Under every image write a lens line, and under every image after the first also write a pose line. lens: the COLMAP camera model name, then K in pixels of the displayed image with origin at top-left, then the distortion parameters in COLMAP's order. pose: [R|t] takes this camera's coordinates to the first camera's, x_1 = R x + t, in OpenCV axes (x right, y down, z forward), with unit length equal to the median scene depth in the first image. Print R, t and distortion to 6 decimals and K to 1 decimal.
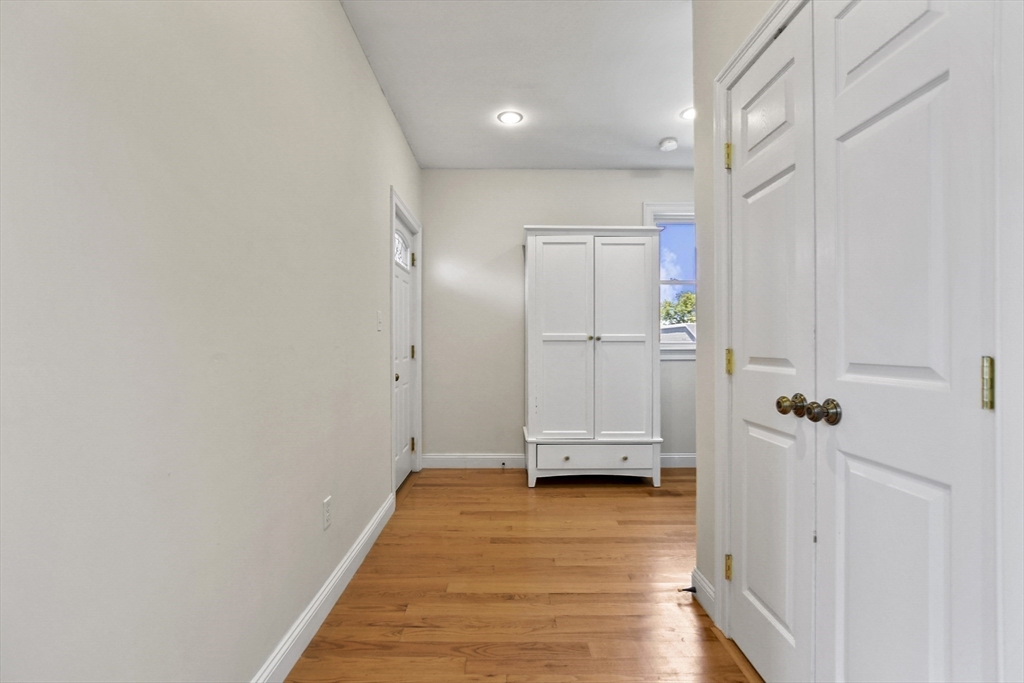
lens RADIAL K [[456.5, 0, 514.1], [0, 456.5, 340.5], [0, 0, 1]] dist [-0.014377, 0.002805]
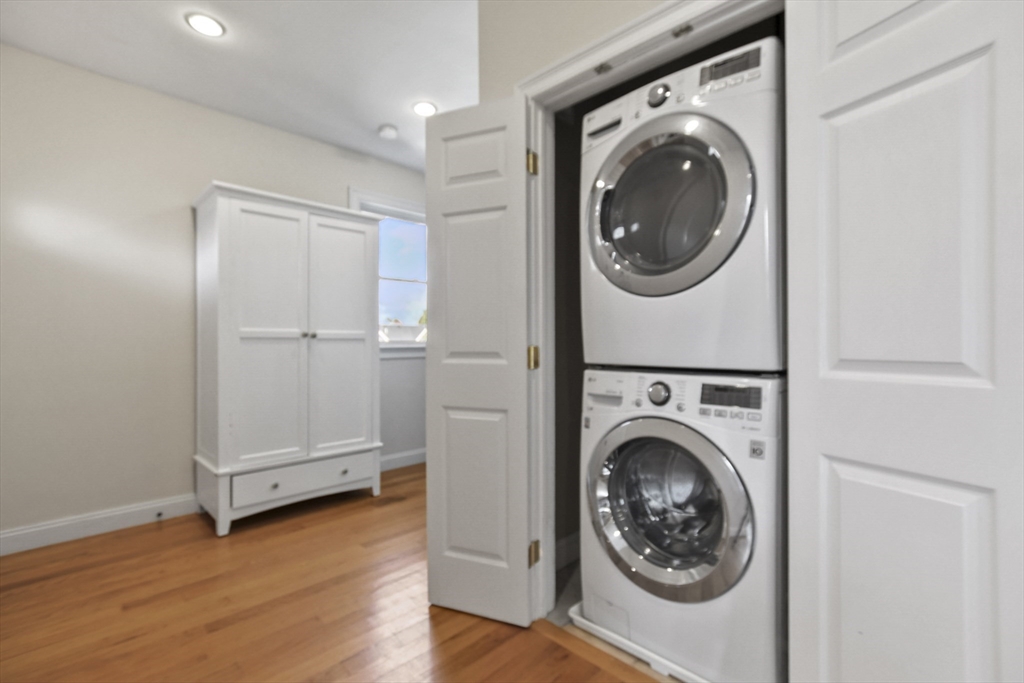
lens RADIAL K [[456.5, 0, 507.5], [0, 456.5, 340.8], [0, 0, 1]] dist [-0.014377, 0.002805]
pose [[0.708582, -0.000876, 0.705628, -0.155581], [0.003025, 0.999994, -0.001797, 0.007510], [-0.705622, 0.003407, 0.708580, 0.150866]]
